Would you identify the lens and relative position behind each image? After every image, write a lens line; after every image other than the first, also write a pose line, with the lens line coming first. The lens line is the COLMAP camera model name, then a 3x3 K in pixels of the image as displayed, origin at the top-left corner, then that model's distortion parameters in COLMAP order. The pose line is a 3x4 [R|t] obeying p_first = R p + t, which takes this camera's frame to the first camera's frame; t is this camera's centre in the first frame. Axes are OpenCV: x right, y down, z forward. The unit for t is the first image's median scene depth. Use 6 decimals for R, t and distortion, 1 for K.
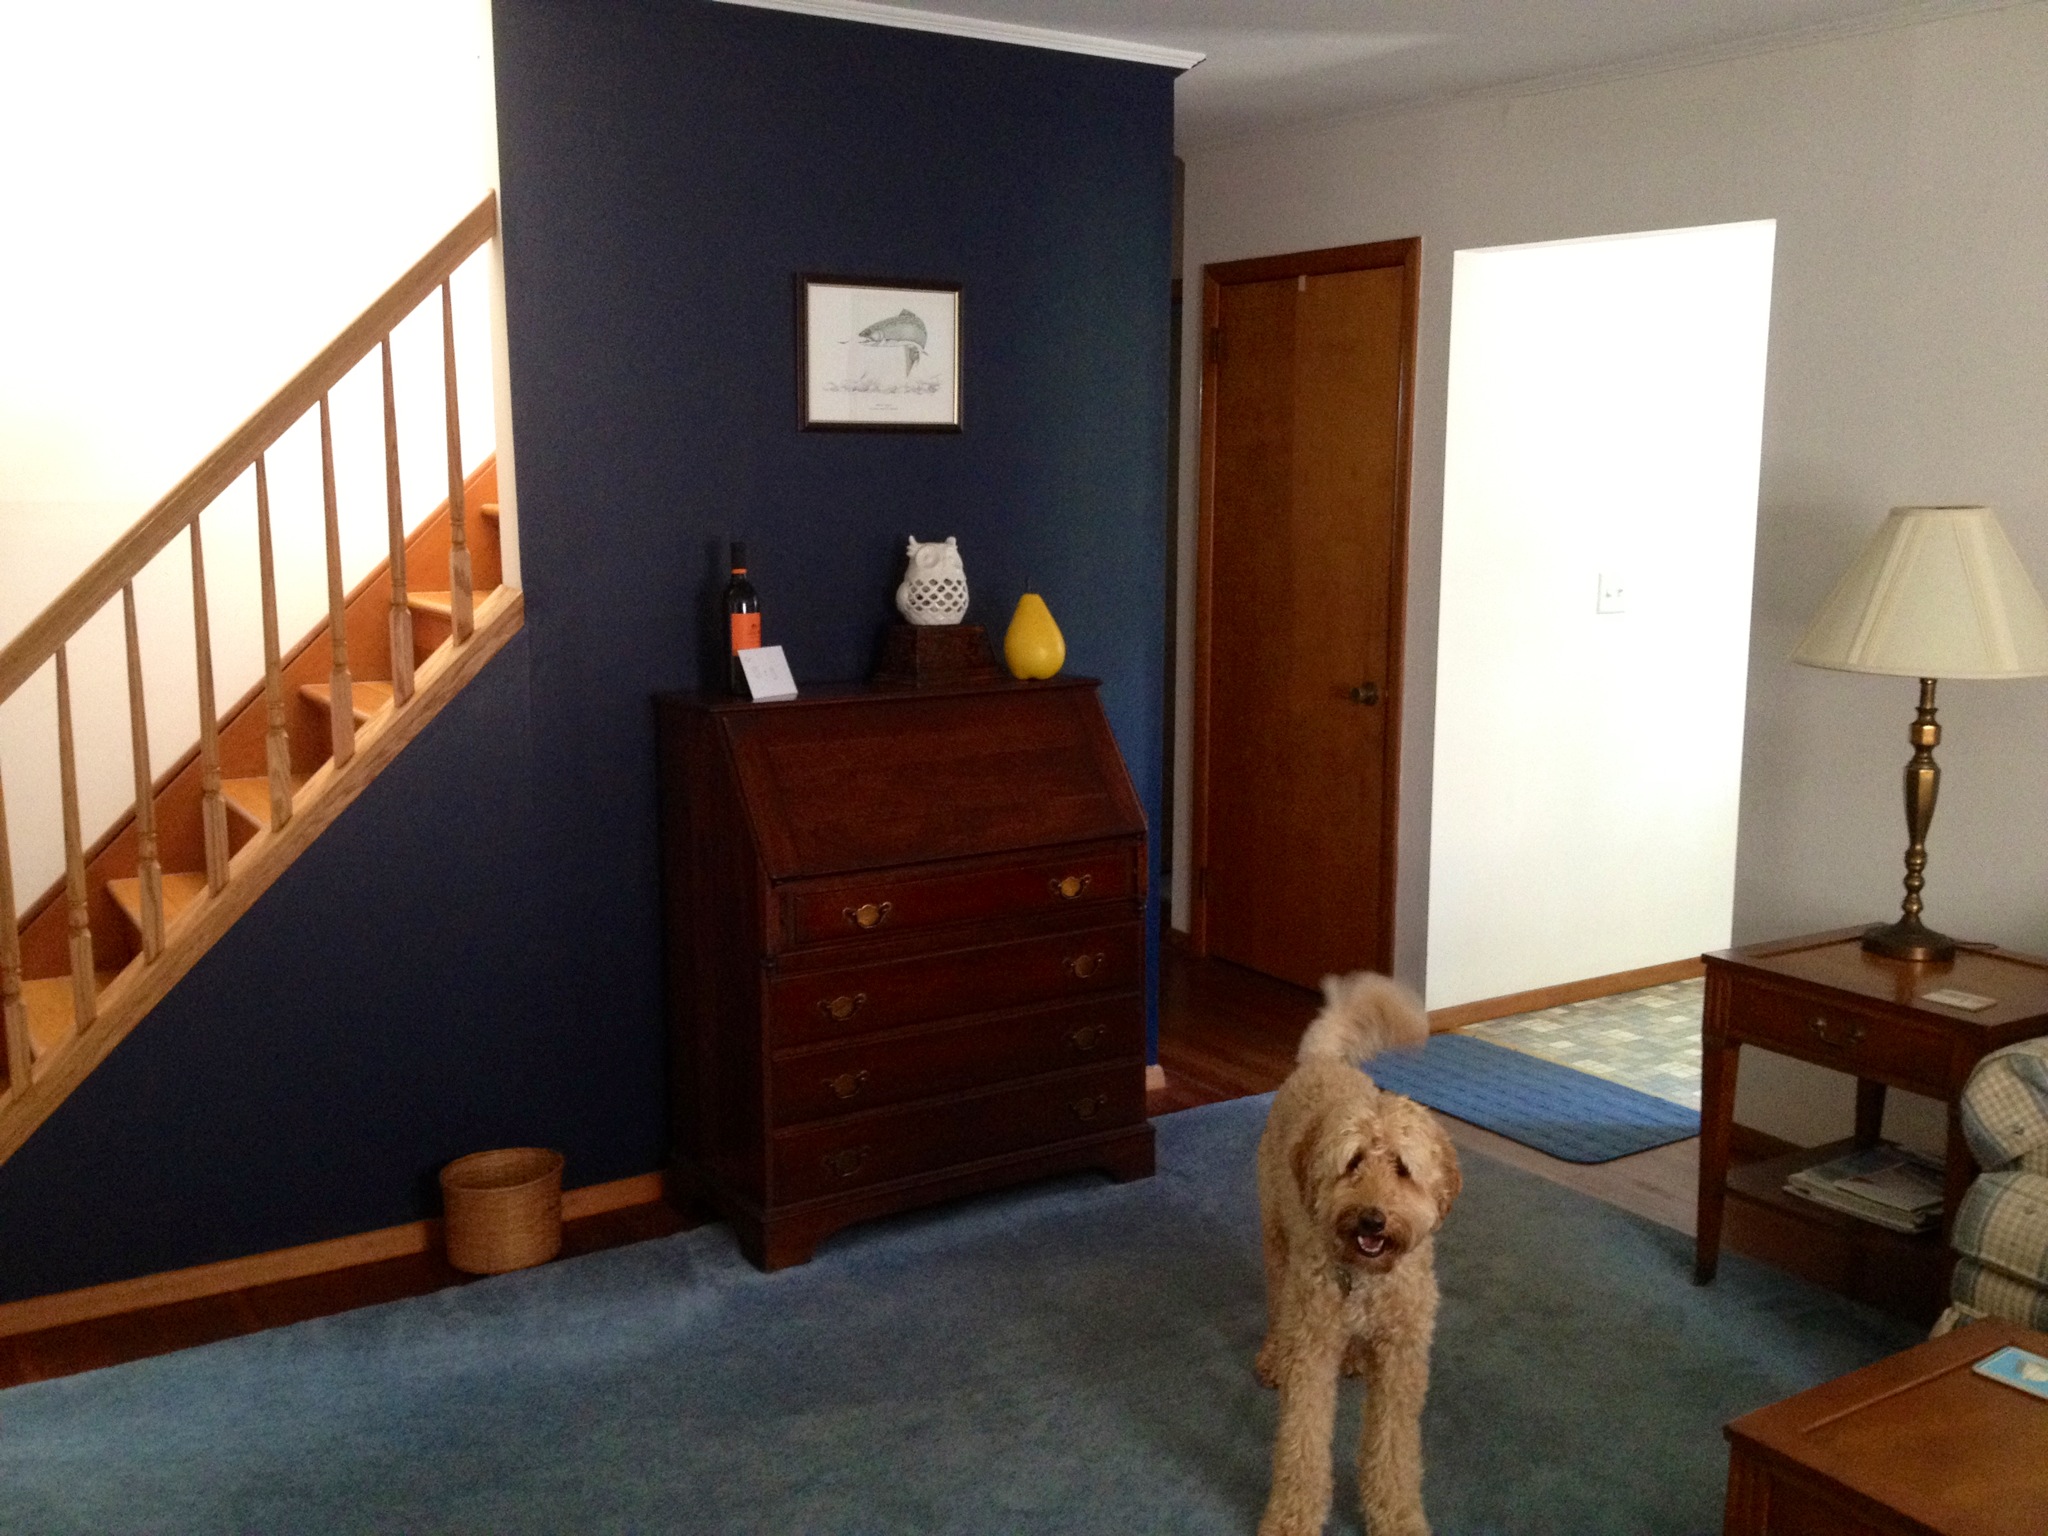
lens RADIAL K [[1940.0, 0, 1018.0], [0, 1940.0, 712.4], [0, 0, 1]] dist [0.176368, -0.447675]
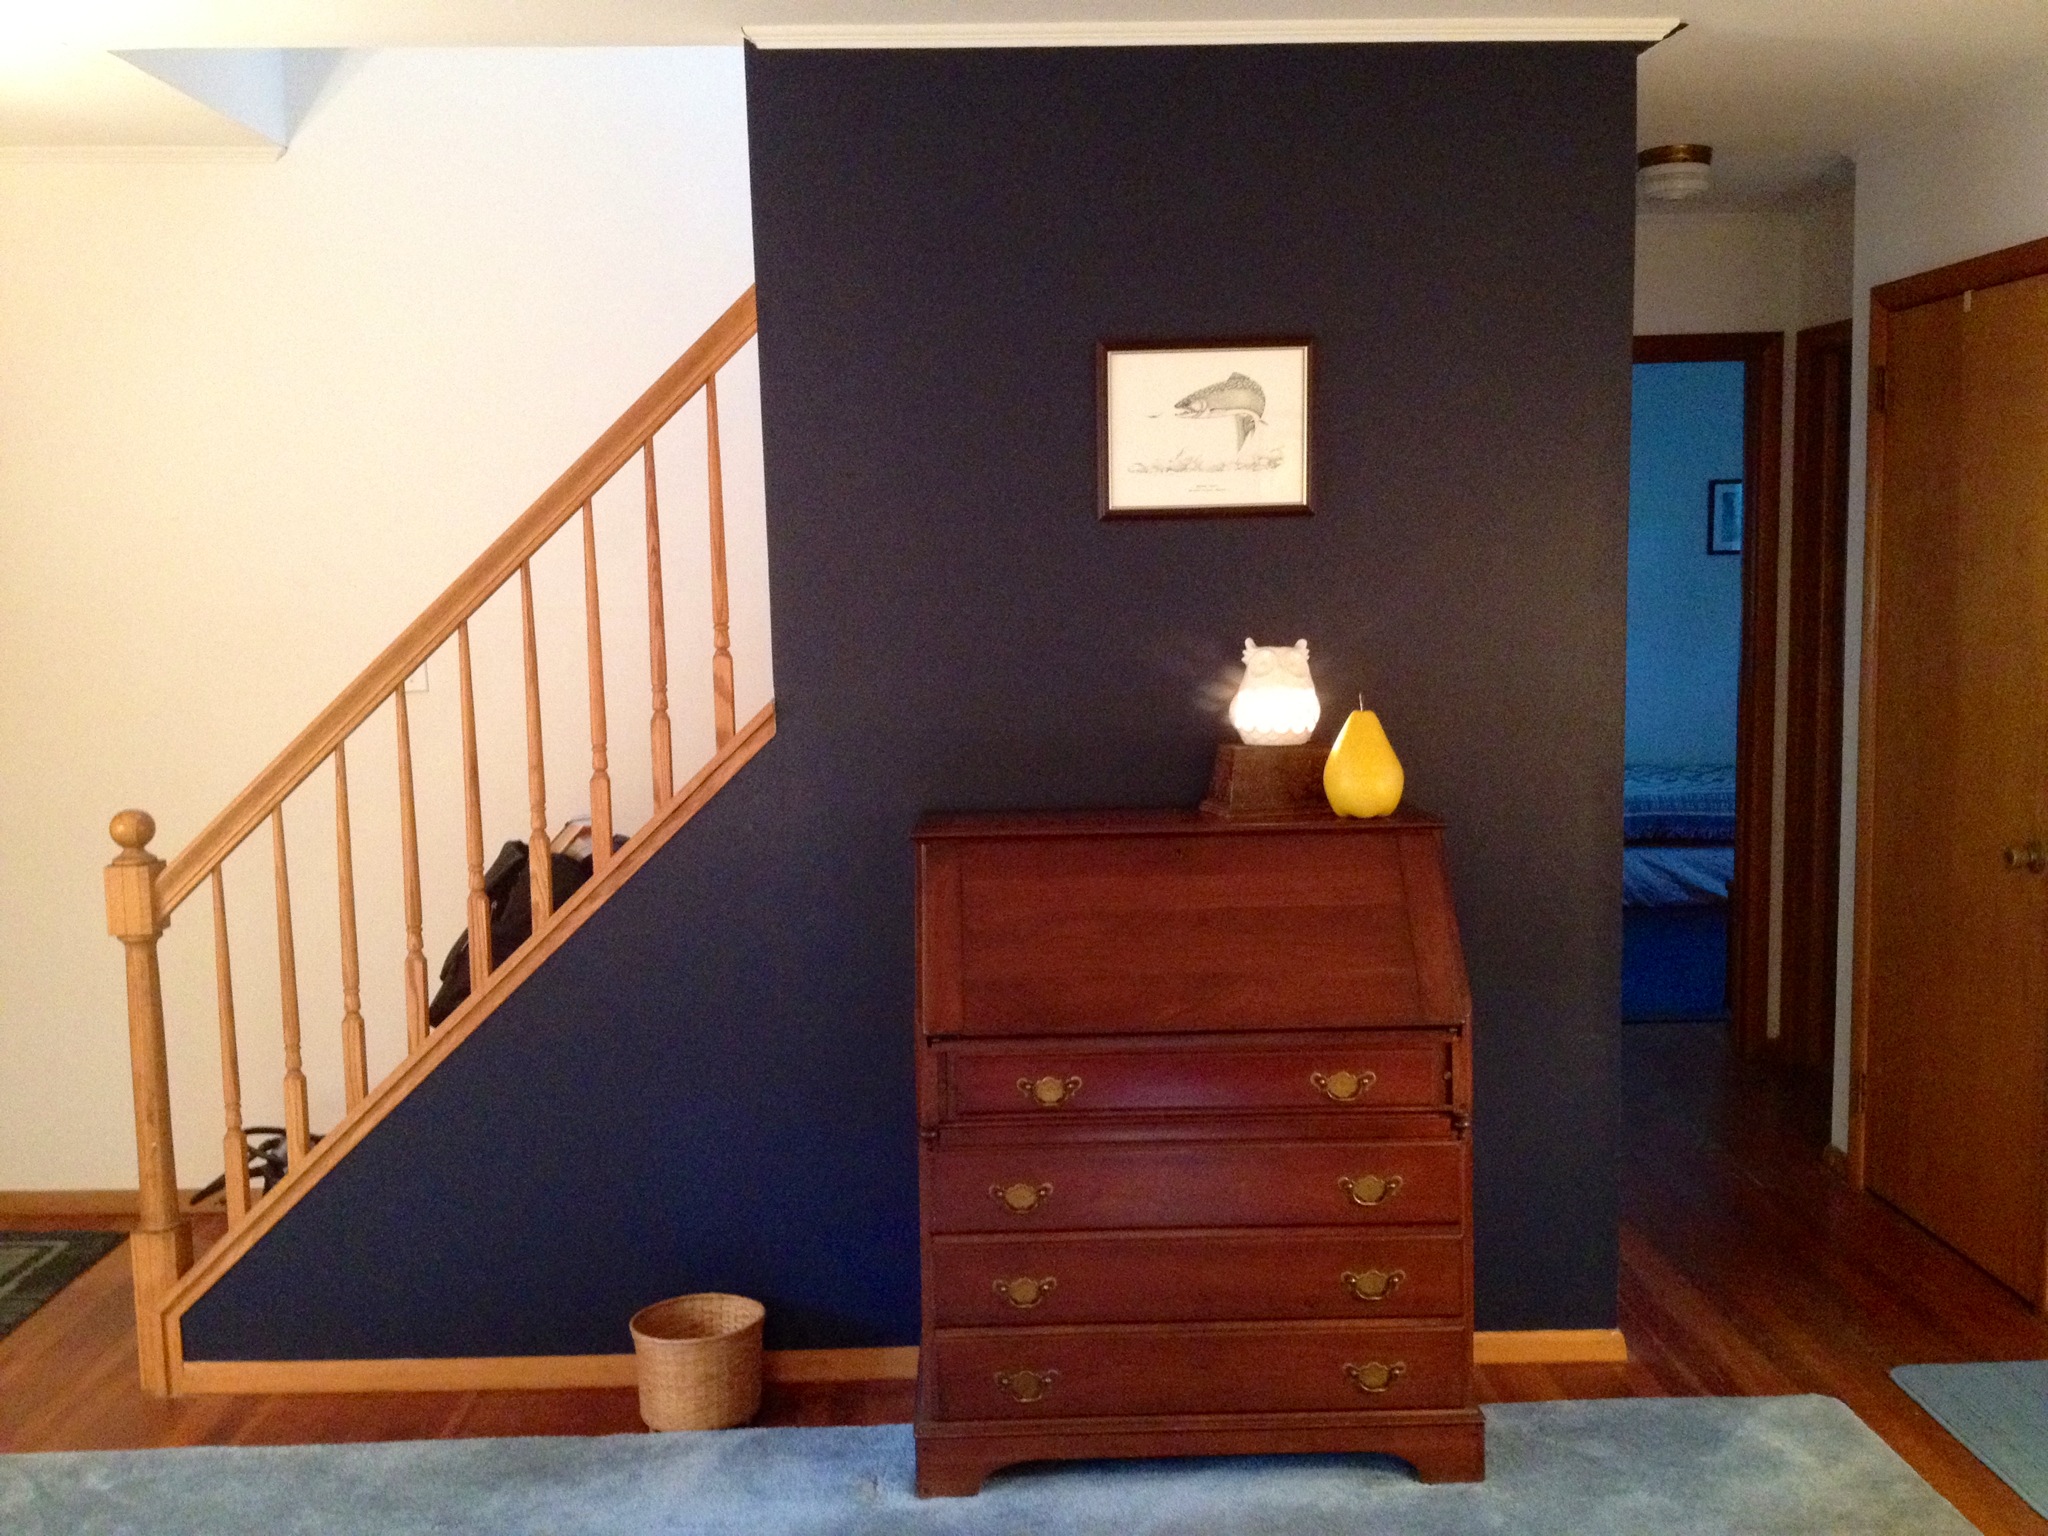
lens RADIAL K [[1940.0, 0, 1018.0], [0, 1940.0, 712.4], [0, 0, 1]] dist [0.176368, -0.447675]
pose [[0.851072, 0.020626, -0.524643, 0.309816], [-0.046378, 0.998275, -0.035987, -0.024468], [0.522996, 0.054960, 0.850561, 0.239105]]
